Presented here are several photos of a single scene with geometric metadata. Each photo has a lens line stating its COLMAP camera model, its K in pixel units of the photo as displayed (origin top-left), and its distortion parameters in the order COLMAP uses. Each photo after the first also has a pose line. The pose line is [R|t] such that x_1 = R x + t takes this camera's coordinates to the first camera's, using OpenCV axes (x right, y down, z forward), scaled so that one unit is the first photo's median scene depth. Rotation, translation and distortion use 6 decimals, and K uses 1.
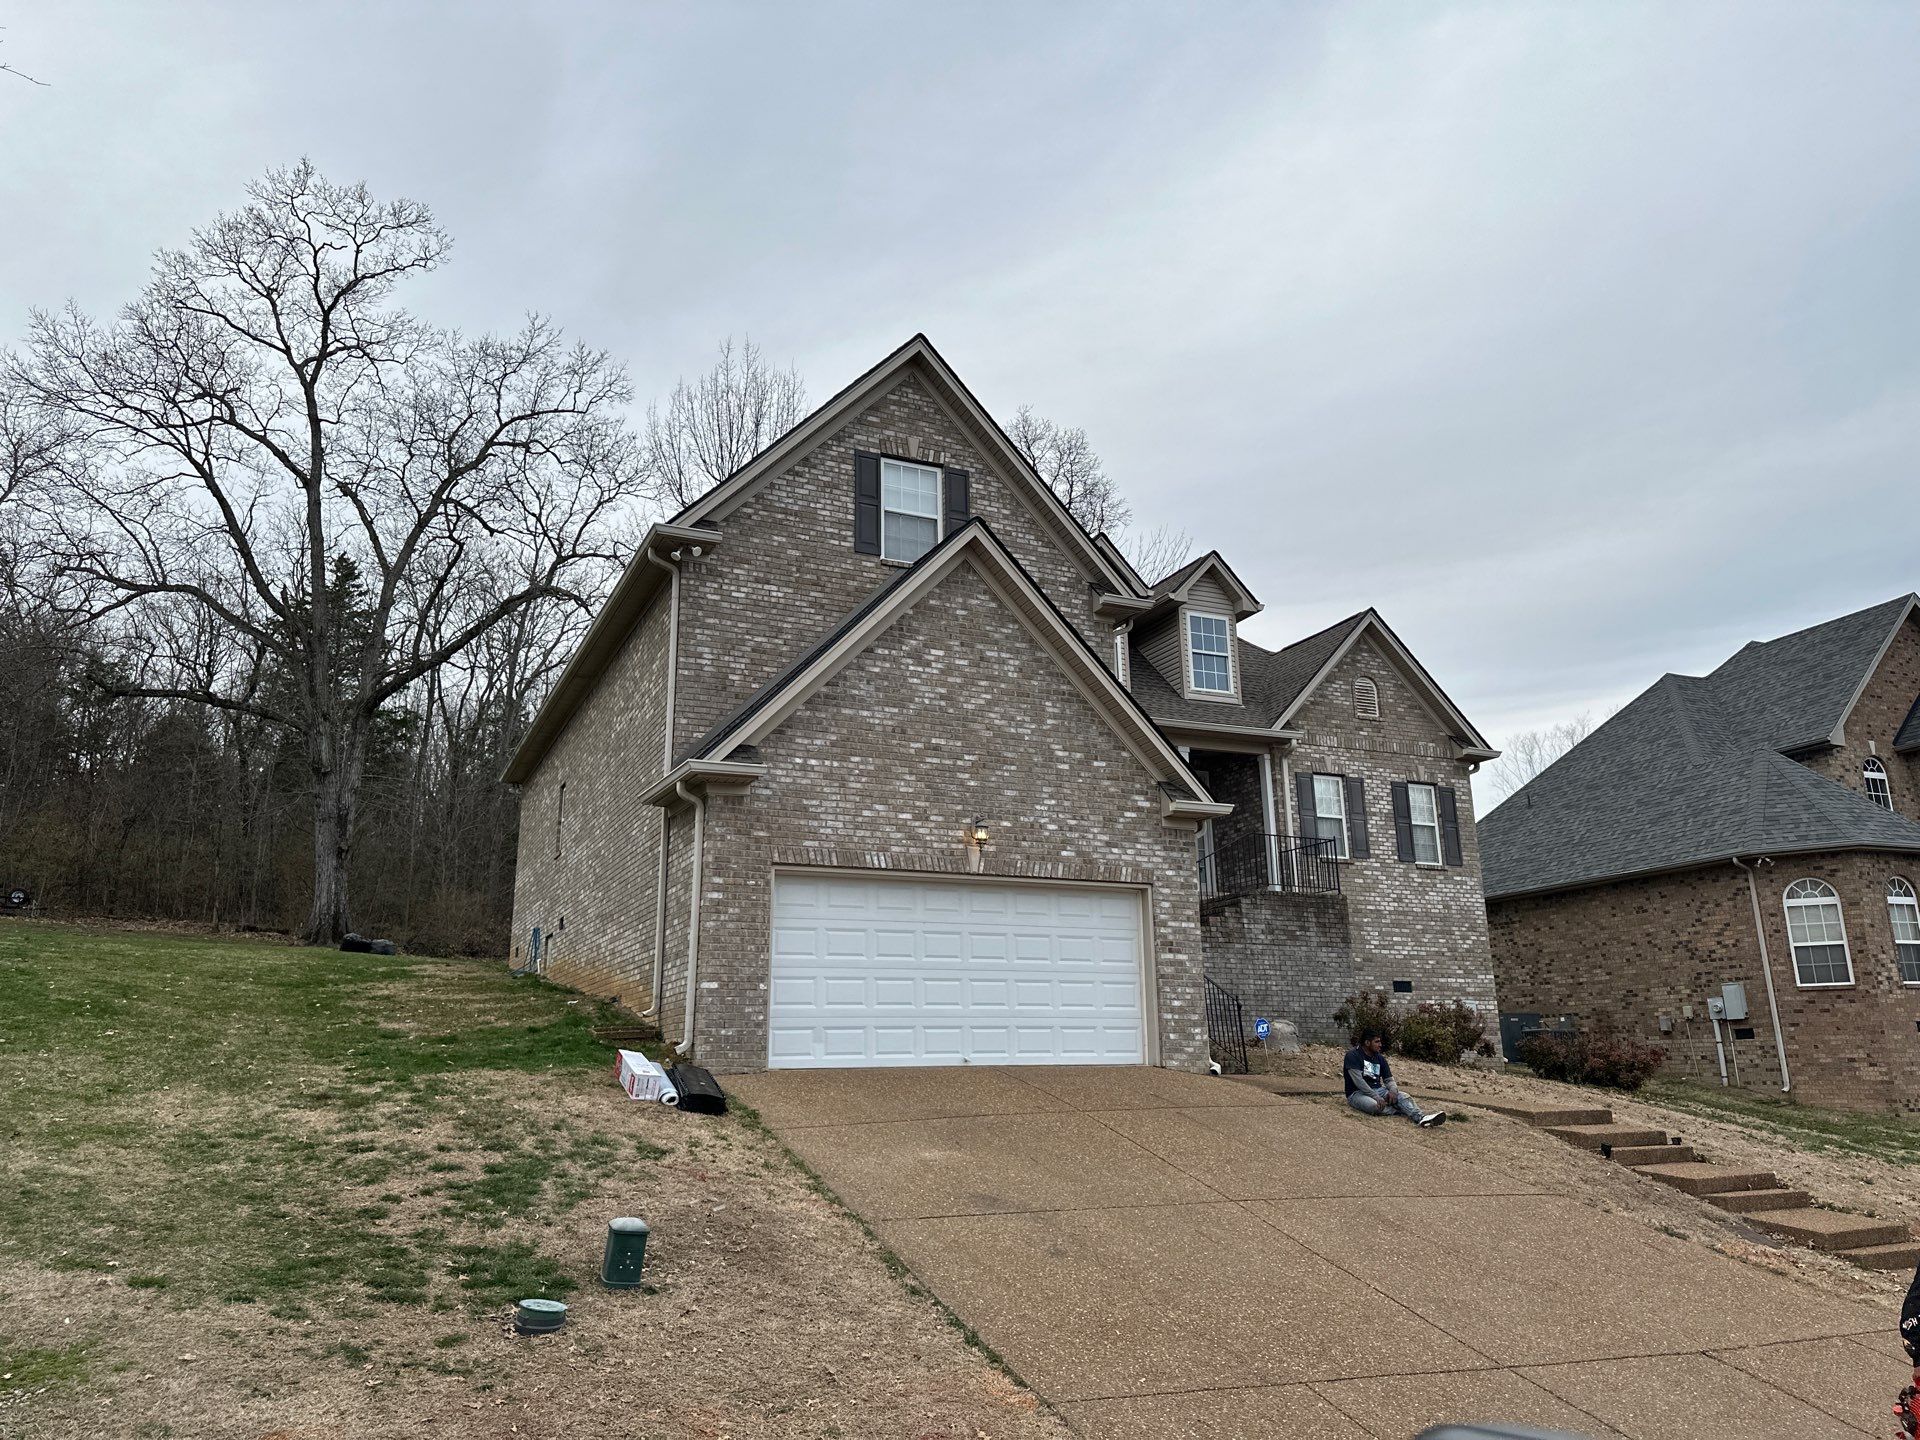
lens RADIAL K [[1316.2, 0, 960.0], [0, 1316.2, 720.0], [0, 0, 1]] dist [0.163779, -0.248123]
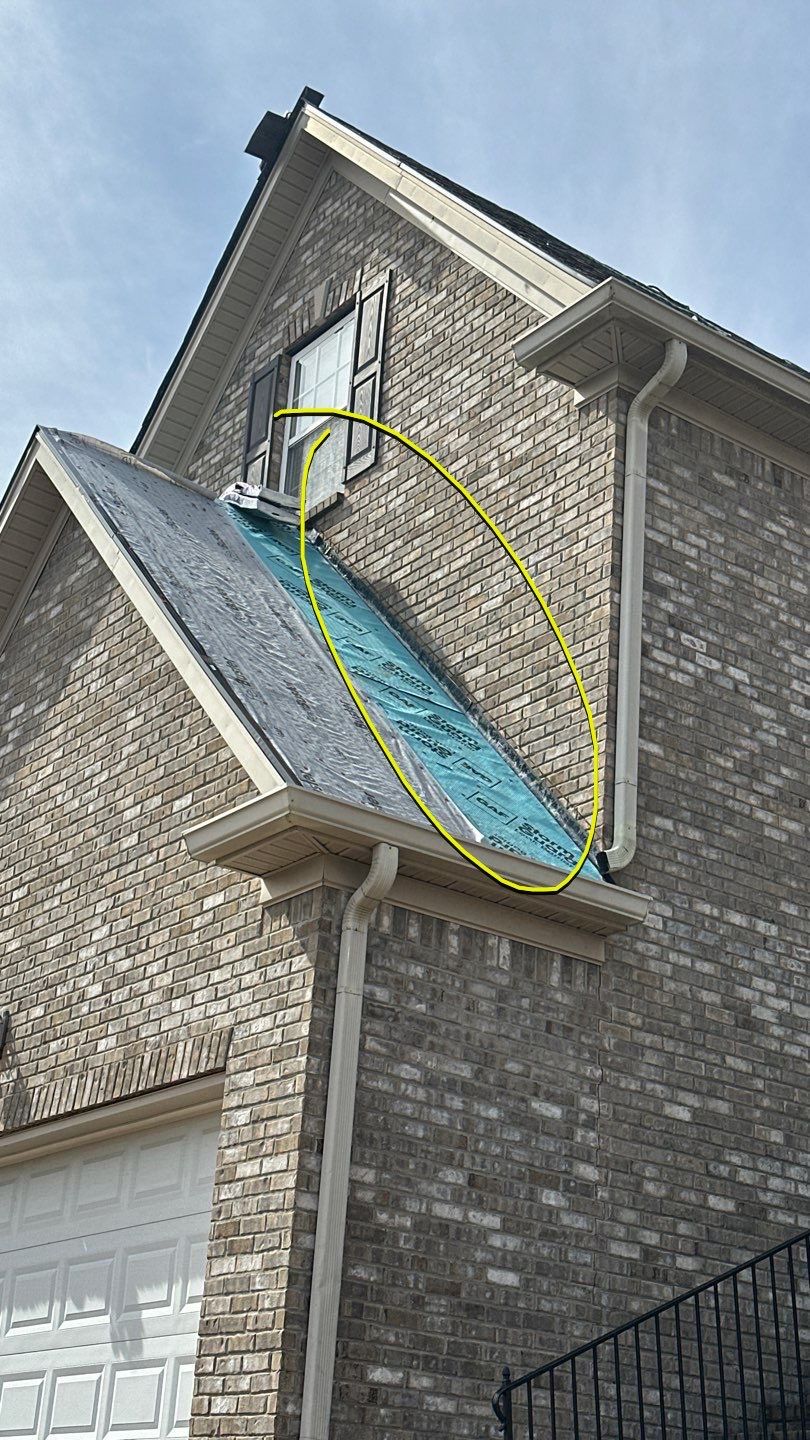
lens RADIAL K [[2033.1, 0, 405.0], [0, 2033.1, 720.0], [0, 0, 1]] dist [0.136772, 0.019447]
pose [[0.203395, -0.359998, -0.910512, 0.693299], [0.184213, 0.927413, -0.325530, 0.224281], [0.961611, -0.101517, 0.254948, 0.902689]]
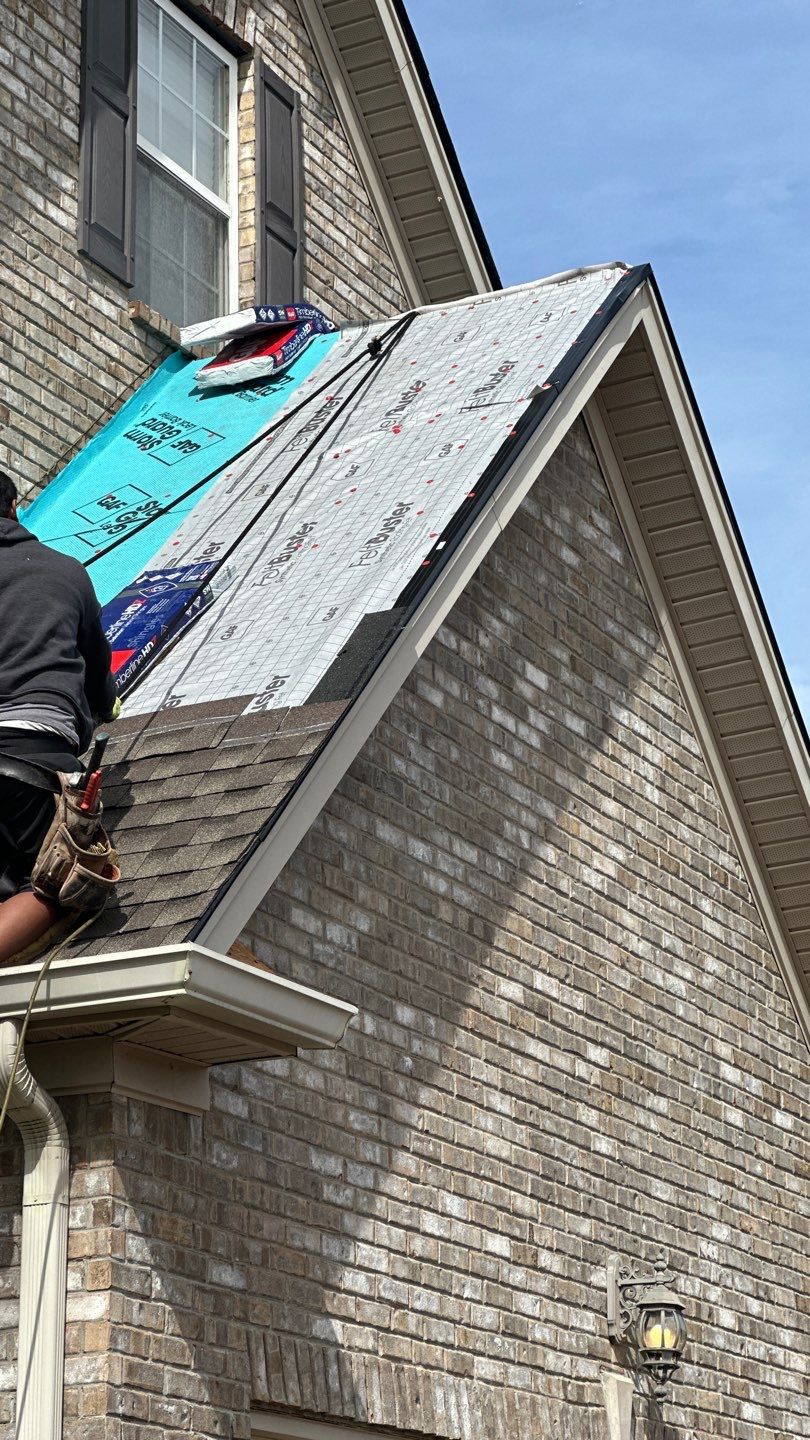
lens RADIAL K [[3239.3, 0, 405.0], [0, 3239.3, 720.0], [0, 0, 1]] dist [0.343022, 0.126054]
pose [[0.799789, 0.188238, 0.570003, -0.426850], [-0.149588, 0.982104, -0.114438, 0.042352], [-0.581344, 0.006260, 0.813634, 0.416133]]
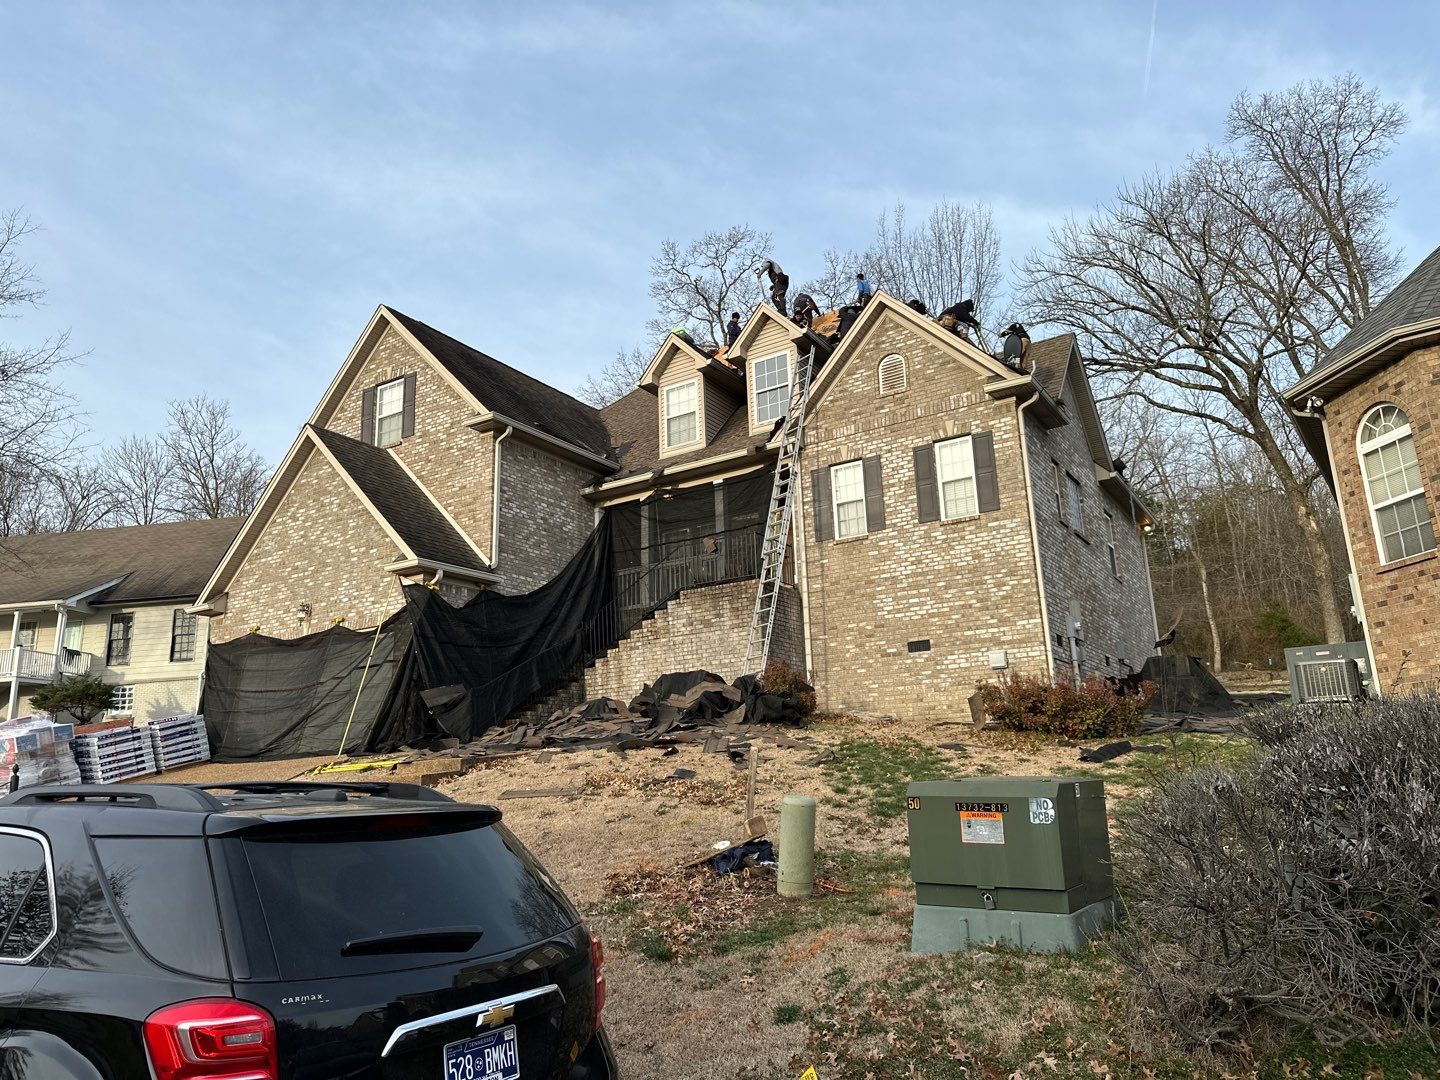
lens RADIAL K [[987.2, 0, 720.0], [0, 987.2, 540.0], [0, 0, 1]] dist [0.163779, -0.248123]
pose [[0.547061, -0.215824, -0.808792, 1.247434], [0.239003, 0.966244, -0.096180, 0.225302], [0.802248, -0.140687, 0.580177, 0.649029]]
